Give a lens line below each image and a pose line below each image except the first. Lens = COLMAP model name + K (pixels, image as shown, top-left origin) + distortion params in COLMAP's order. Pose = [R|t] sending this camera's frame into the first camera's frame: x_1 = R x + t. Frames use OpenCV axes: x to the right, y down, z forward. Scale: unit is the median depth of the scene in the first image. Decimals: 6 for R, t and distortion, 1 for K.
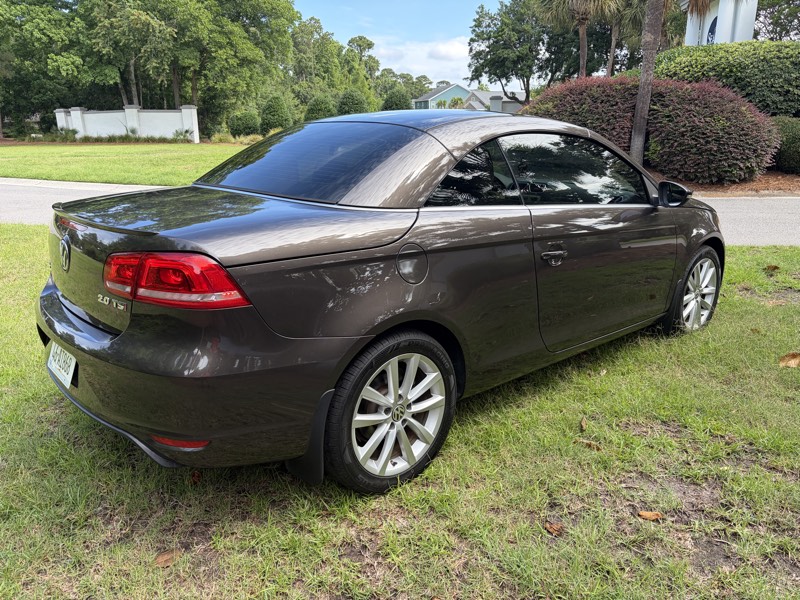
lens RADIAL K [[602.7, 0, 397.6], [0, 602.7, 301.0], [0, 0, 1]] dist [0.042373, -0.051034]
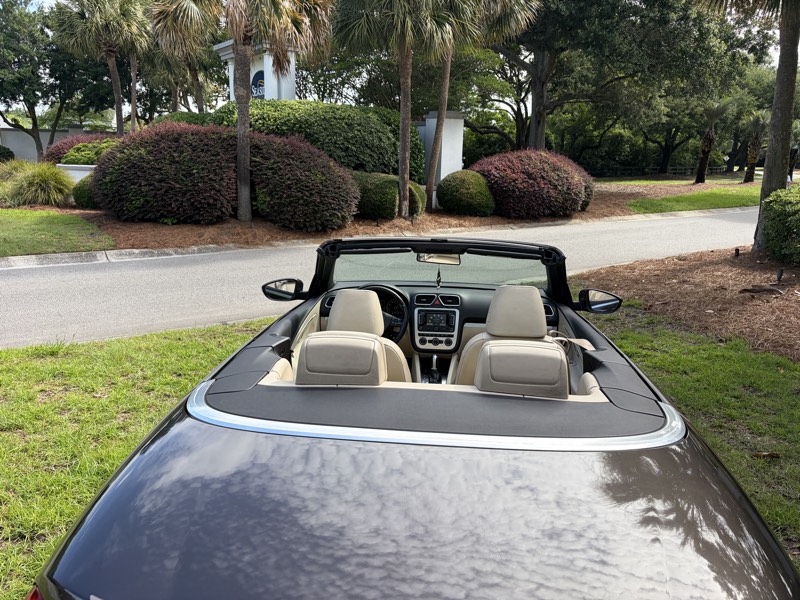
lens RADIAL K [[602.7, 0, 388.6], [0, 602.7, 309.2], [0, 0, 1]] dist [0.042373, -0.051034]
pose [[0.732496, -0.138221, 0.666592, -0.127685], [0.160584, 0.986621, 0.028120, -0.060585], [-0.661560, 0.086446, 0.744893, 0.109268]]
